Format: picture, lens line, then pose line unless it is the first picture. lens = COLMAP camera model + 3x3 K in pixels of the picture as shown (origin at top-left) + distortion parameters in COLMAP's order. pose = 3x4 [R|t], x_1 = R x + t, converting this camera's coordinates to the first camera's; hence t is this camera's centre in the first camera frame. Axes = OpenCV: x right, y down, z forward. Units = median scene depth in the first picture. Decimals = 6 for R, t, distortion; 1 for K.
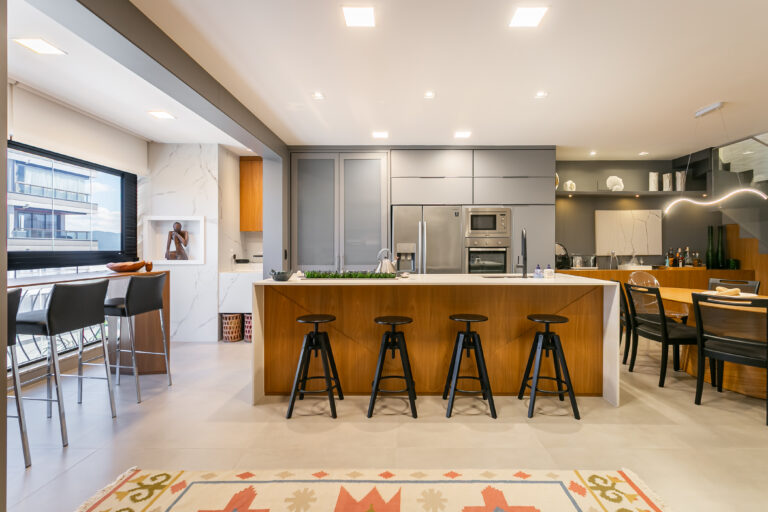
lens RADIAL K [[371.7, 0, 402.4], [0, 371.7, 249.5], [0, 0, 1]] dist [0.003993, 0.000130]
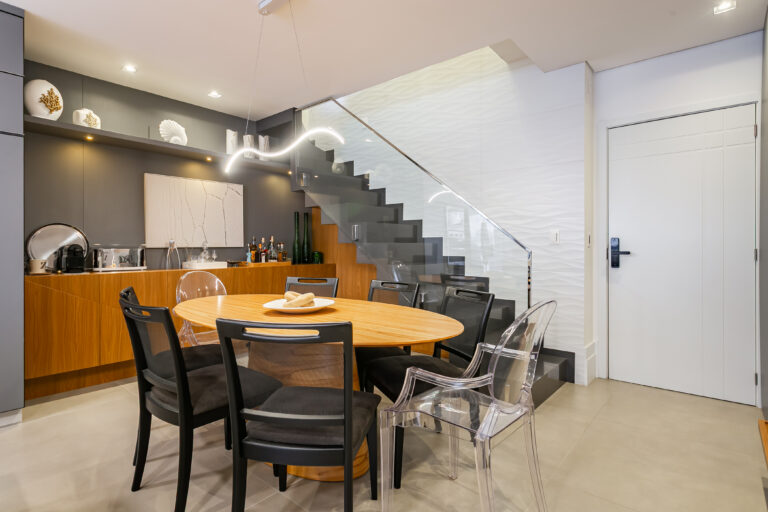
lens RADIAL K [[395.2, 0, 383.2], [0, 395.2, 251.6], [0, 0, 1]] dist [-0.005509, 0.001149]
pose [[0.646228, -0.004935, 0.763128, 0.326446], [0.000492, 0.999982, 0.006050, 0.022413], [-0.763144, -0.003534, 0.646219, 0.334192]]
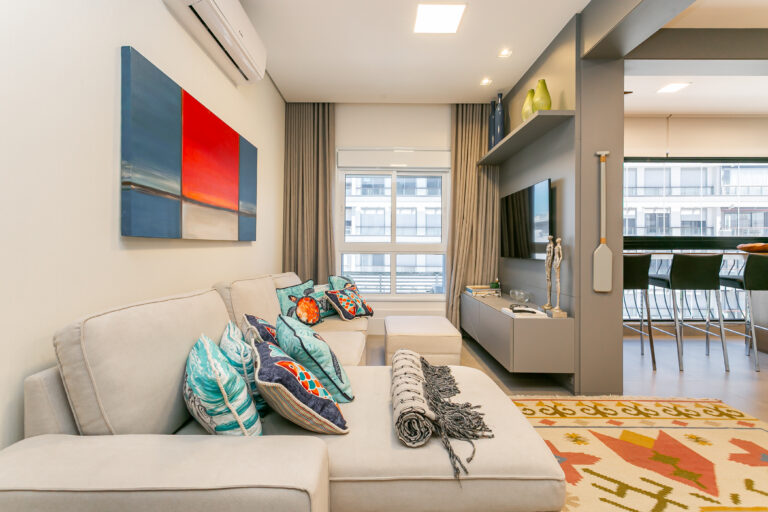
lens RADIAL K [[362.2, 0, 378.5], [0, 362.2, 246.2], [0, 0, 1]] dist [0.009146, 0.000191]
pose [[0.000368, 0.000455, -1.000000, 0.210824], [-0.009243, 0.999957, 0.000451, 0.034287], [0.999957, 0.009243, 0.000372, -0.060287]]
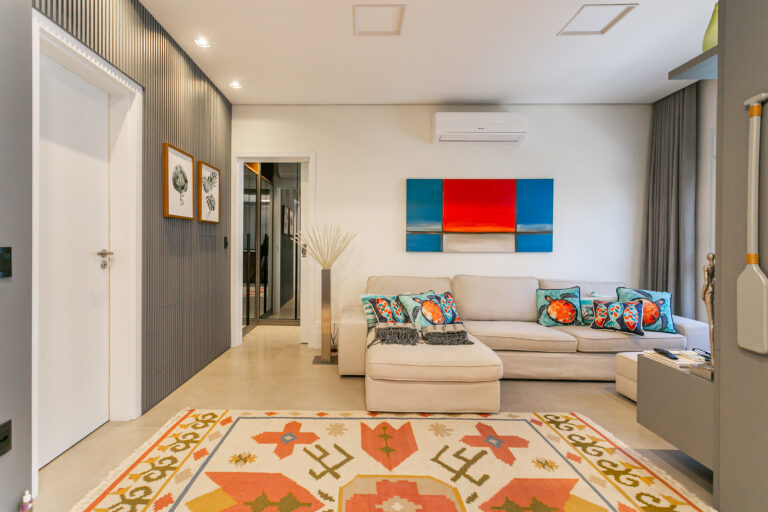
lens RADIAL K [[371.4, 0, 355.6], [0, 371.4, 248.8], [0, 0, 1]] dist [0.002138, 0.000407]
pose [[-0.999819, -0.004685, 0.018463, 0.002651], [-0.004504, 0.999941, 0.009873, 0.014461], [-0.018508, 0.009788, -0.999781, 0.555971]]
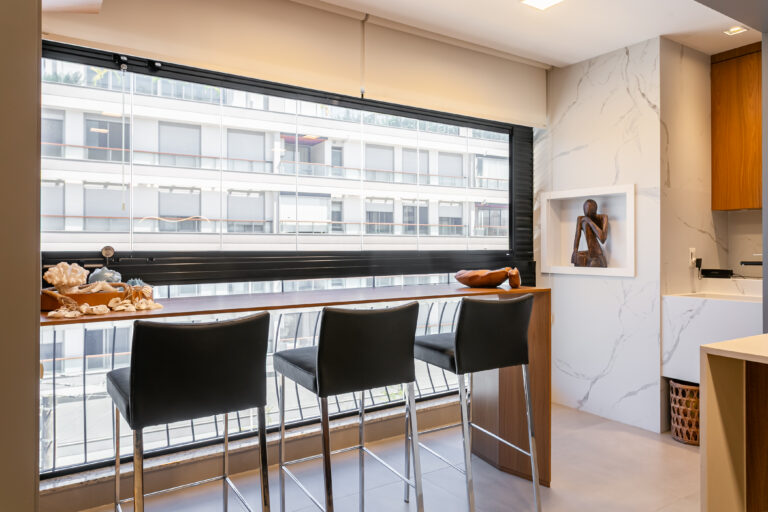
lens RADIAL K [[546.3, 0, 379.9], [0, 546.3, 244.4], [0, 0, 1]] dist [0.000177, 0.000272]
pose [[0.542786, -0.005536, -0.839853, -0.085982], [-0.002430, 0.999964, -0.008161, 0.001485], [0.839867, 0.006470, 0.542753, 0.288010]]
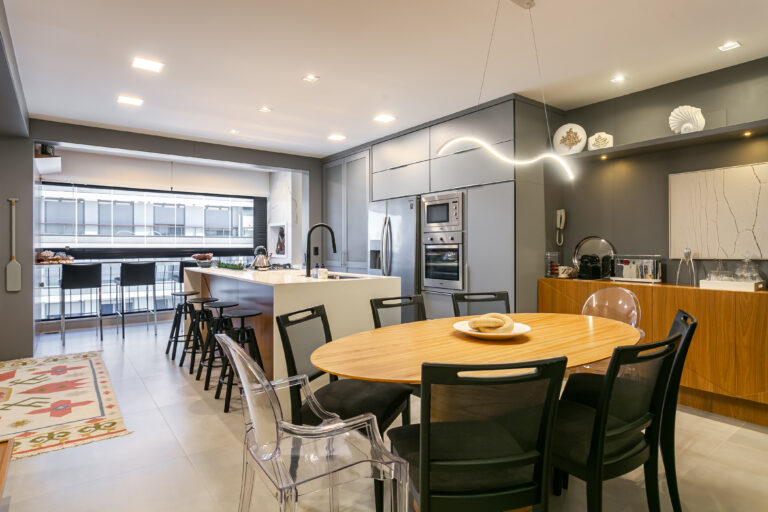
lens RADIAL K [[429.7, 0, 381.3], [0, 429.7, 248.4], [0, 0, 1]] dist [-0.020163, 0.010538]
pose [[0.599442, 0.002778, -0.800414, 0.893507], [-0.002410, 0.999996, 0.001666, 0.001935], [0.800415, 0.000930, 0.599446, 0.342927]]
